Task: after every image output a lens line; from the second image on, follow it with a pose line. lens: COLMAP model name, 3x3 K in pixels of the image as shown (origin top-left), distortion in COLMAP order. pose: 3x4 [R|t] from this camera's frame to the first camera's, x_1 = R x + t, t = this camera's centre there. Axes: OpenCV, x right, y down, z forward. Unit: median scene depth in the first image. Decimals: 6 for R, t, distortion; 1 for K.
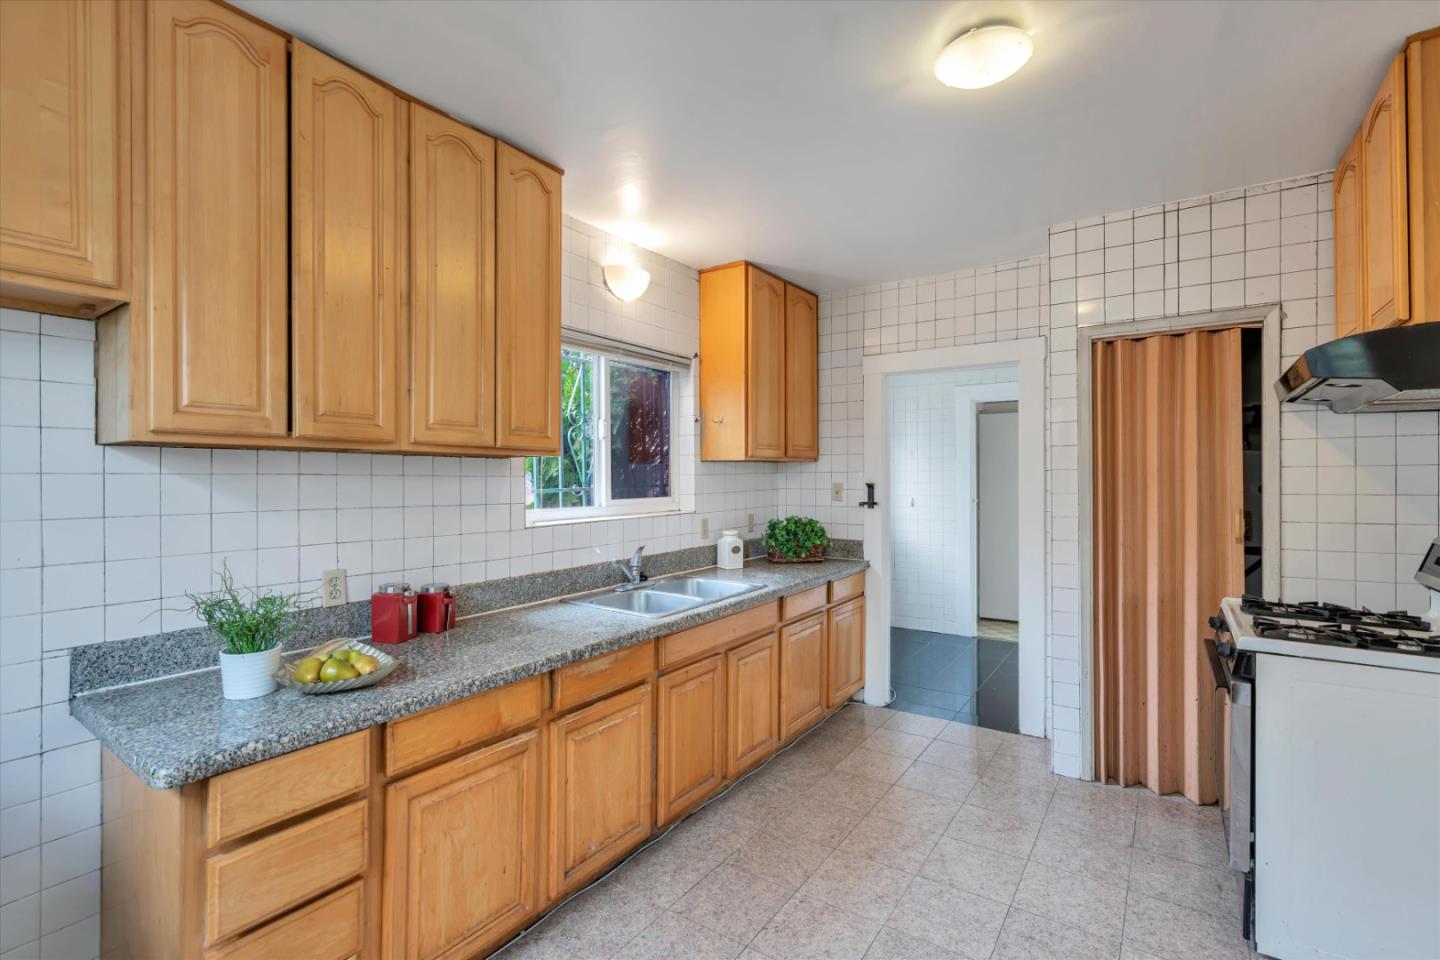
lens RADIAL K [[652.6, 0, 720.0], [0, 652.6, 480.0], [0, 0, 1]] dist [-0.000189, 0.000332]
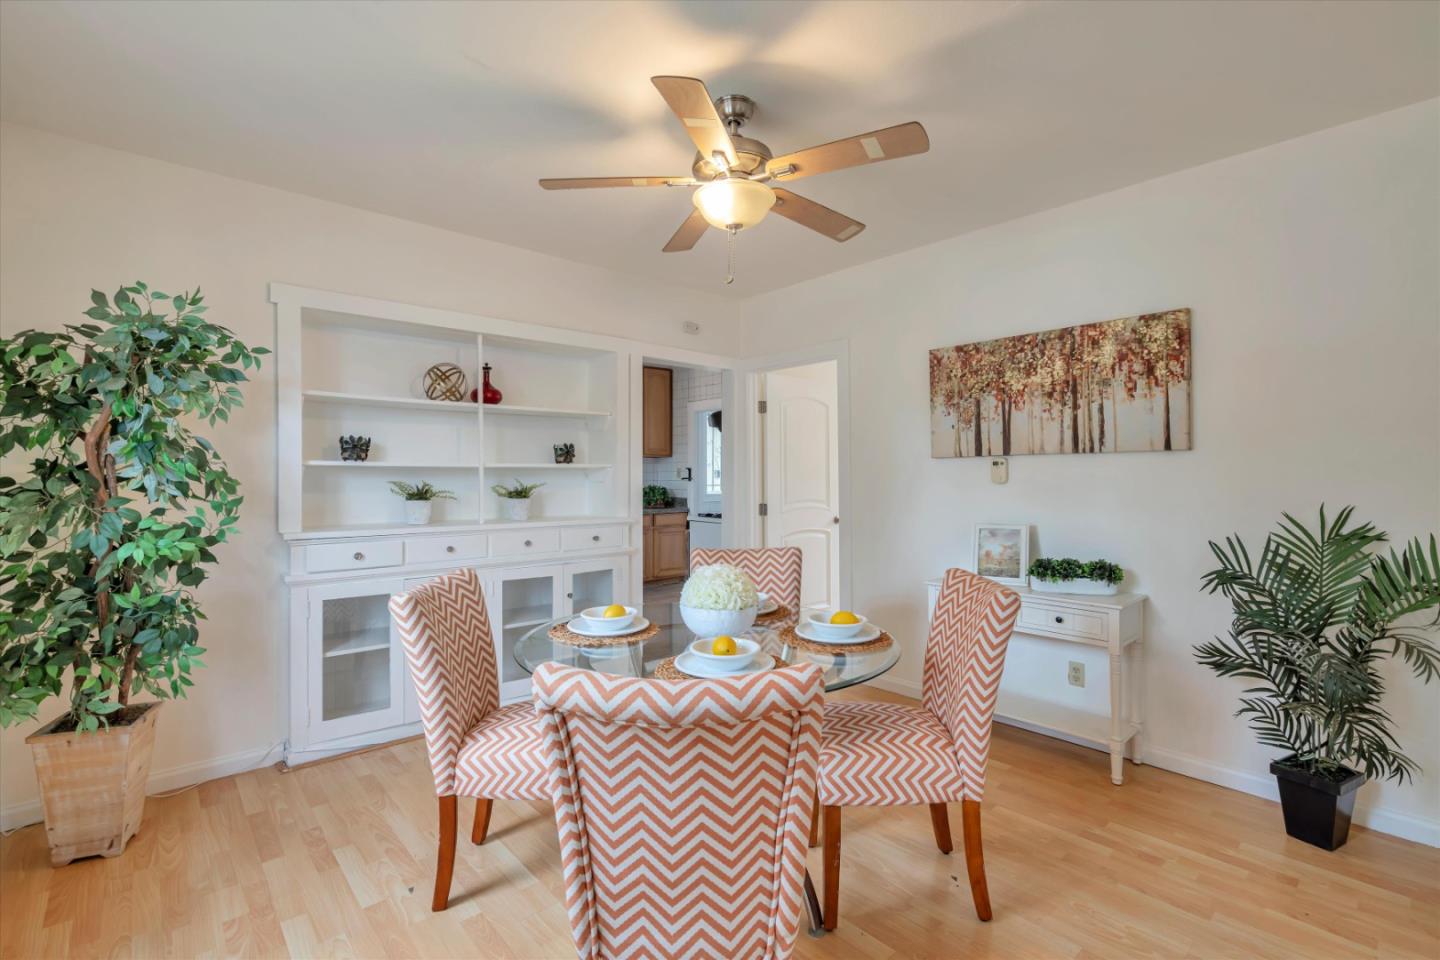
lens RADIAL K [[652.6, 0, 720.0], [0, 652.6, 480.0], [0, 0, 1]] dist [-0.000189, 0.000332]
pose [[0.970184, 0.001730, -0.242362, 0.870355], [-0.000631, 0.999989, 0.004612, 0.035092], [0.242367, -0.004322, 0.970175, -0.954099]]
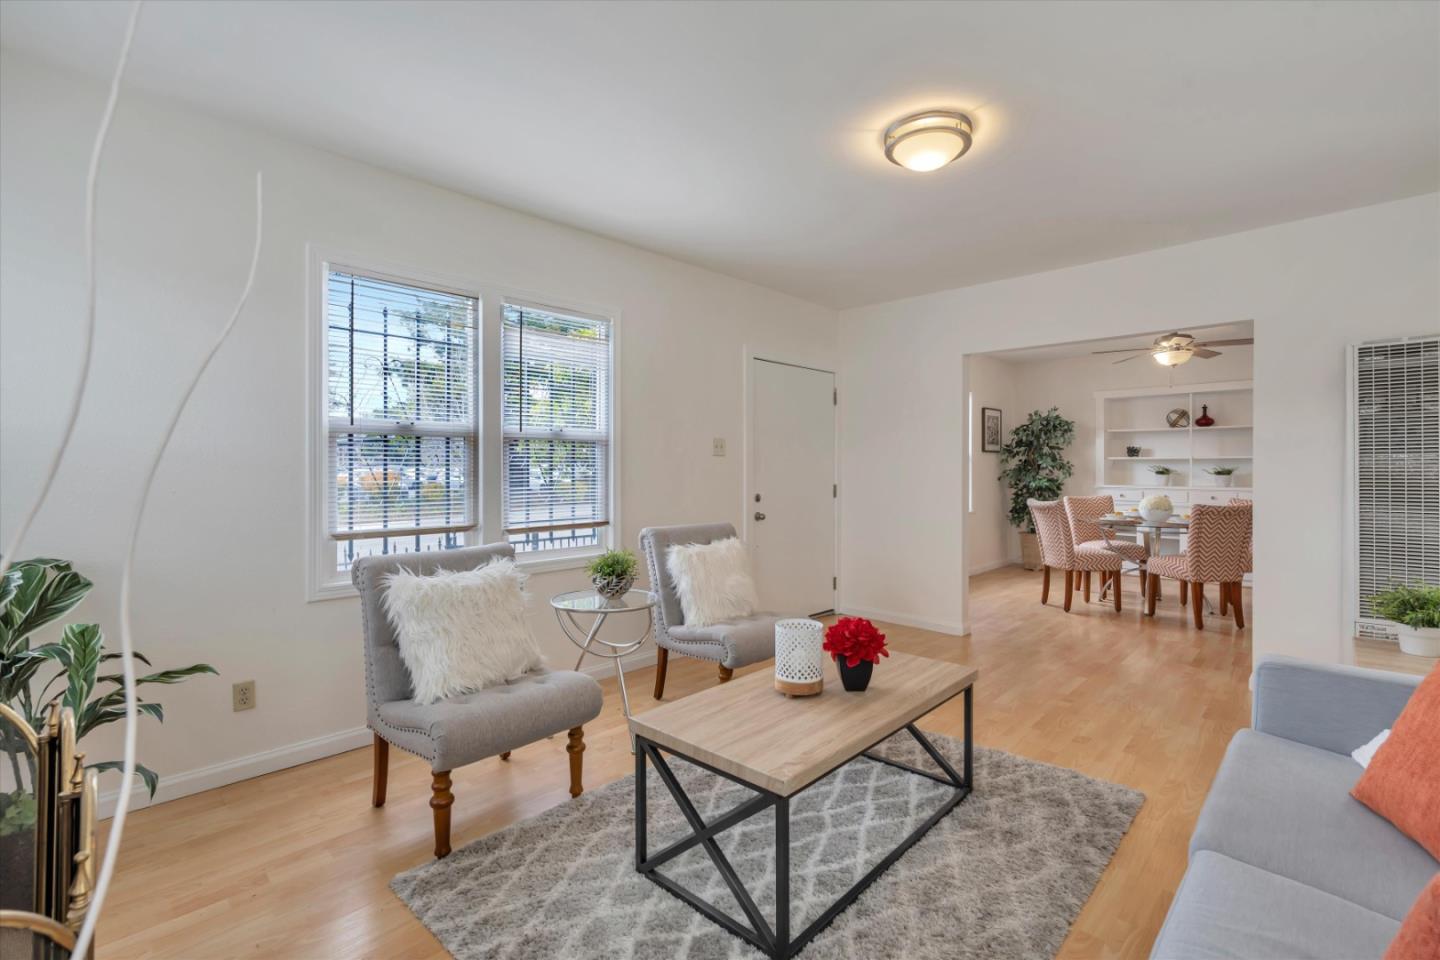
lens RADIAL K [[663.4, 0, 714.0], [0, 663.4, 468.3], [0, 0, 1]] dist [-0.000258, 0.000085]
pose [[-0.169548, 0.005319, -0.985508, 2.545274], [0.000094, 0.999986, 0.005381, 0.038428], [0.985522, 0.000820, -0.169546, -1.181975]]
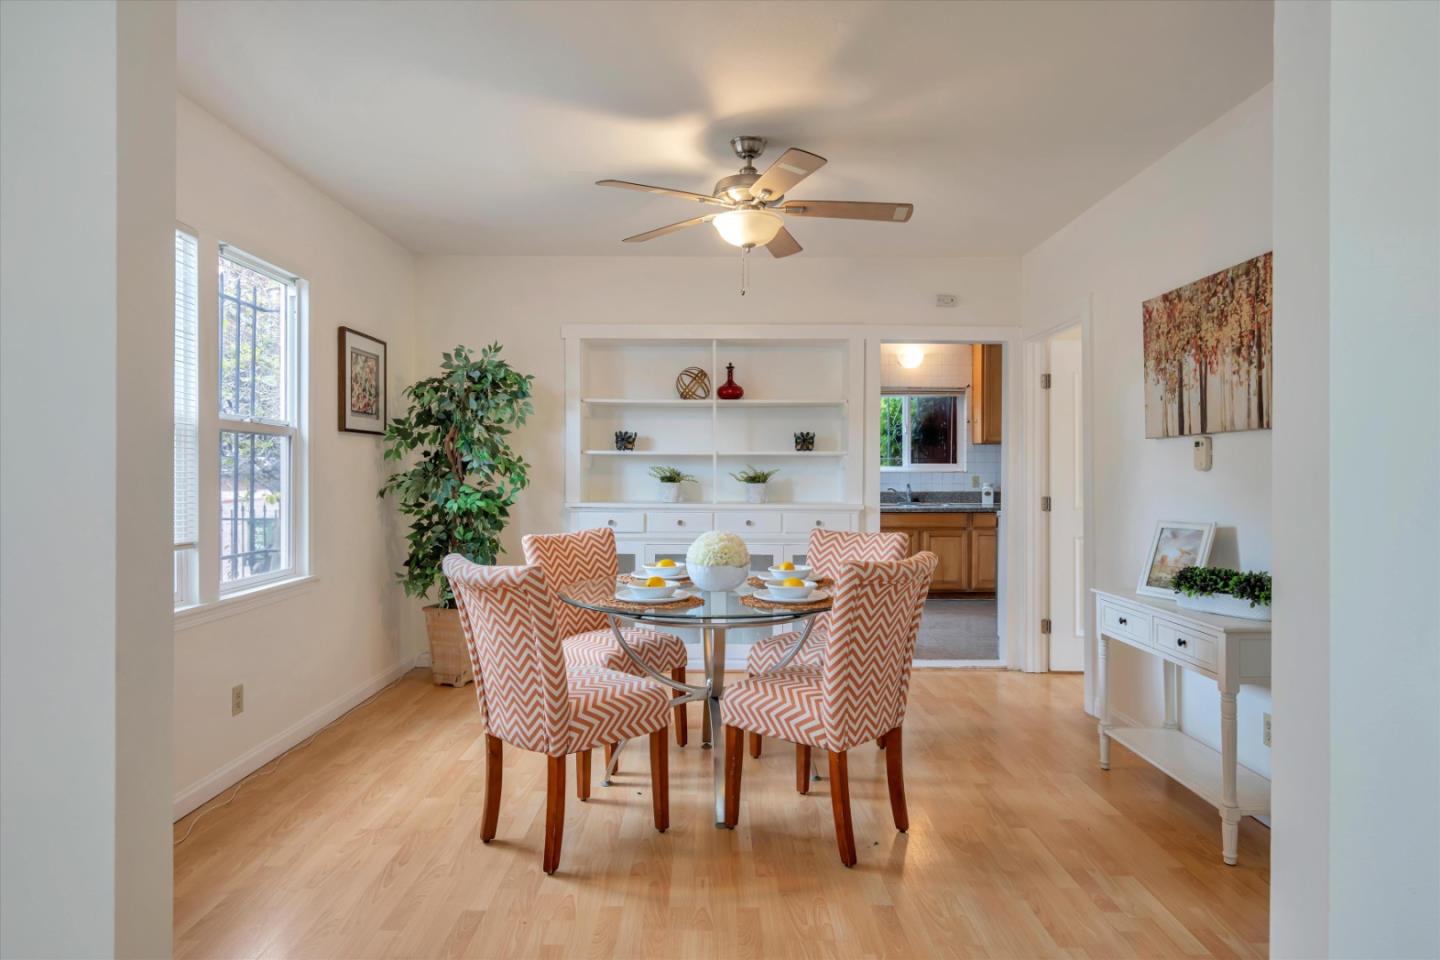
lens RADIAL K [[822.7, 0, 720.0], [0, 822.7, 480.0], [0, 0, 1]] dist [0.015691, 0.000544]
pose [[0.566551, 0.013750, -0.823912, 1.480048], [-0.006051, 0.999903, 0.012526, 0.046427], [0.824005, -0.002111, 0.566579, -0.893222]]
